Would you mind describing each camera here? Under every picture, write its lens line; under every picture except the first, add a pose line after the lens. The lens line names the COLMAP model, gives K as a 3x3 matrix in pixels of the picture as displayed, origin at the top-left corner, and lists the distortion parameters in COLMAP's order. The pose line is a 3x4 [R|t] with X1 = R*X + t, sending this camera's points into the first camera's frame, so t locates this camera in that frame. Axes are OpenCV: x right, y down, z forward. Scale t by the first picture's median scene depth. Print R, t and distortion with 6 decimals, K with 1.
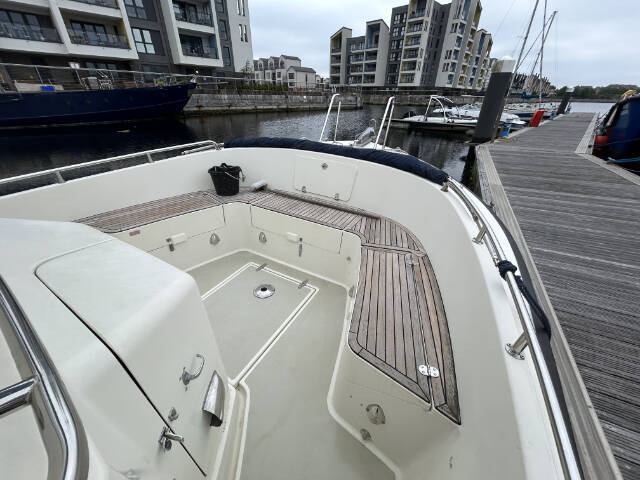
lens RADIAL K [[257.0, 0, 318.4], [0, 257.0, 240.3], [0, 0, 1]] dist [-0.000619, 0.000262]
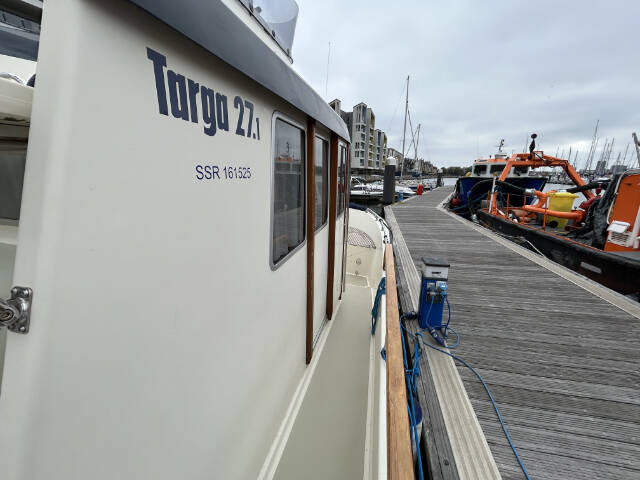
lens RADIAL K [[257.0, 0, 318.4], [0, 257.0, 240.3], [0, 0, 1]] dist [-0.000619, 0.000262]
pose [[0.968843, -0.068933, 0.237891, -0.032944], [0.127953, 0.961693, -0.242437, 0.031232], [-0.212067, 0.265322, 0.940549, -0.066975]]
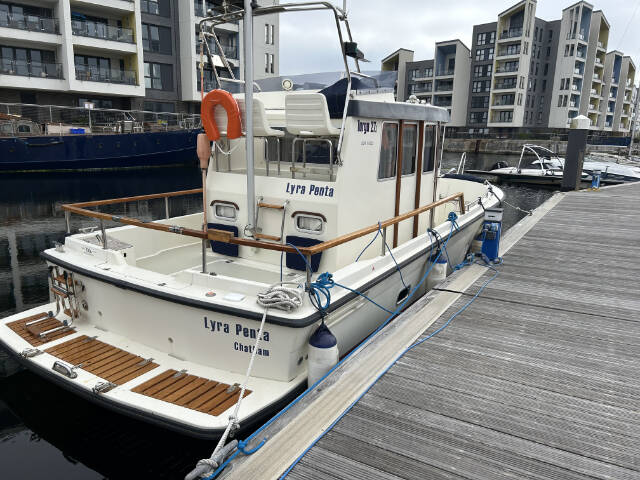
lens RADIAL K [[480.7, 0, 316.9], [0, 480.7, 237.7], [0, 0, 1]] dist [0.061180, -0.061902]
pose [[0.997127, 0.027697, -0.070505, -0.038186], [-0.047671, 0.952775, -0.299912, 0.080320], [0.058868, 0.302411, 0.951358, -0.158057]]
